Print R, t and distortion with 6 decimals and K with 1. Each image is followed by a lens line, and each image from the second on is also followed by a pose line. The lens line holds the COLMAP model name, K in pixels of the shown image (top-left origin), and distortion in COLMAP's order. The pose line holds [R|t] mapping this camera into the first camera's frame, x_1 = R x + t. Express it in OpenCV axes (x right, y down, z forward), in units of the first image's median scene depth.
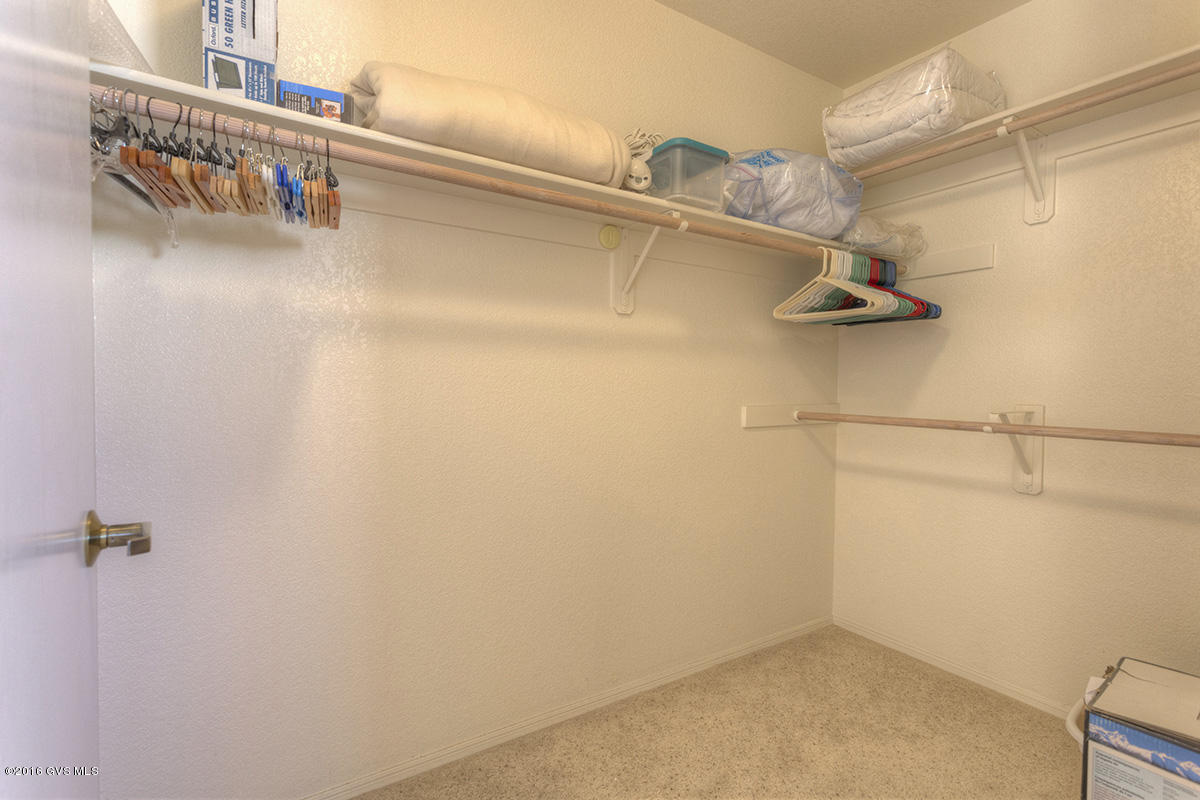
lens RADIAL K [[561.1, 0, 598.6], [0, 561.1, 395.3], [0, 0, 1]] dist [0.004682, -0.000464]
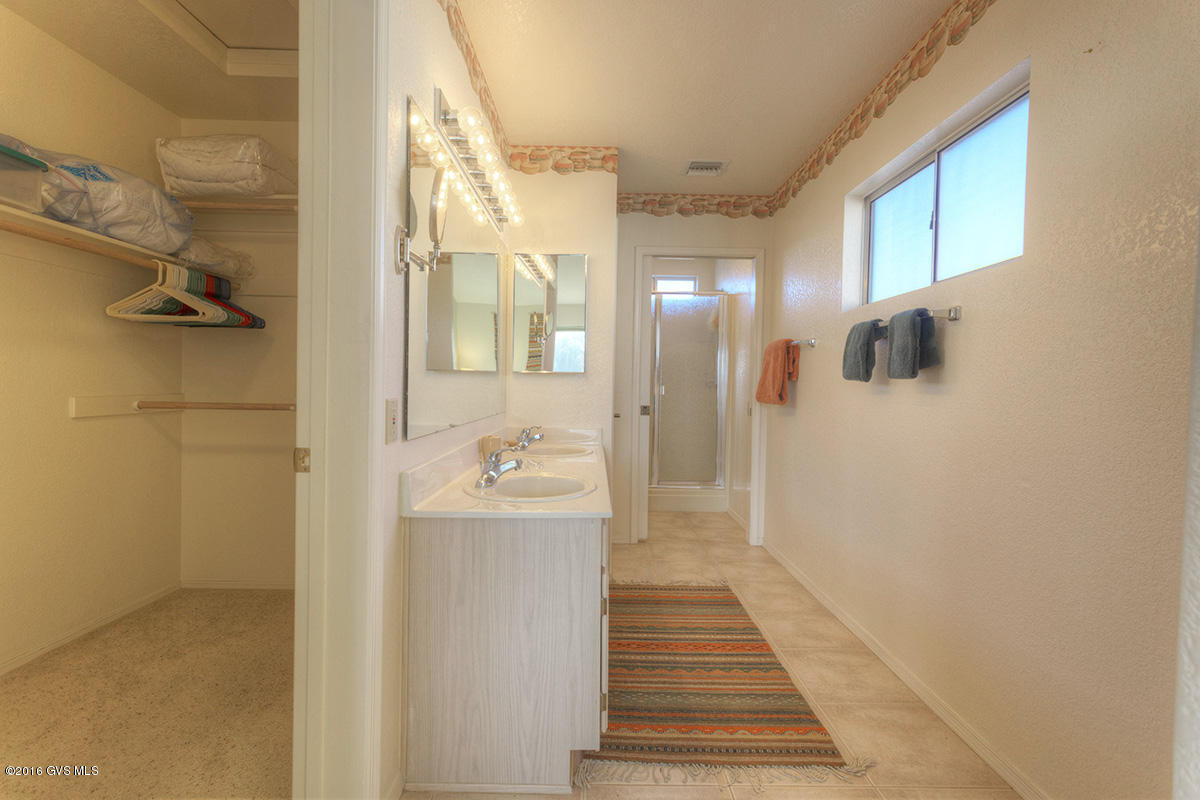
lens RADIAL K [[561.1, 0, 598.6], [0, 561.1, 395.3], [0, 0, 1]] dist [0.004682, -0.000464]
pose [[0.538097, -0.018263, 0.842685, -0.104260], [0.008646, 0.999832, 0.016148, 0.007983], [-0.842839, -0.001403, 0.538165, -0.419147]]
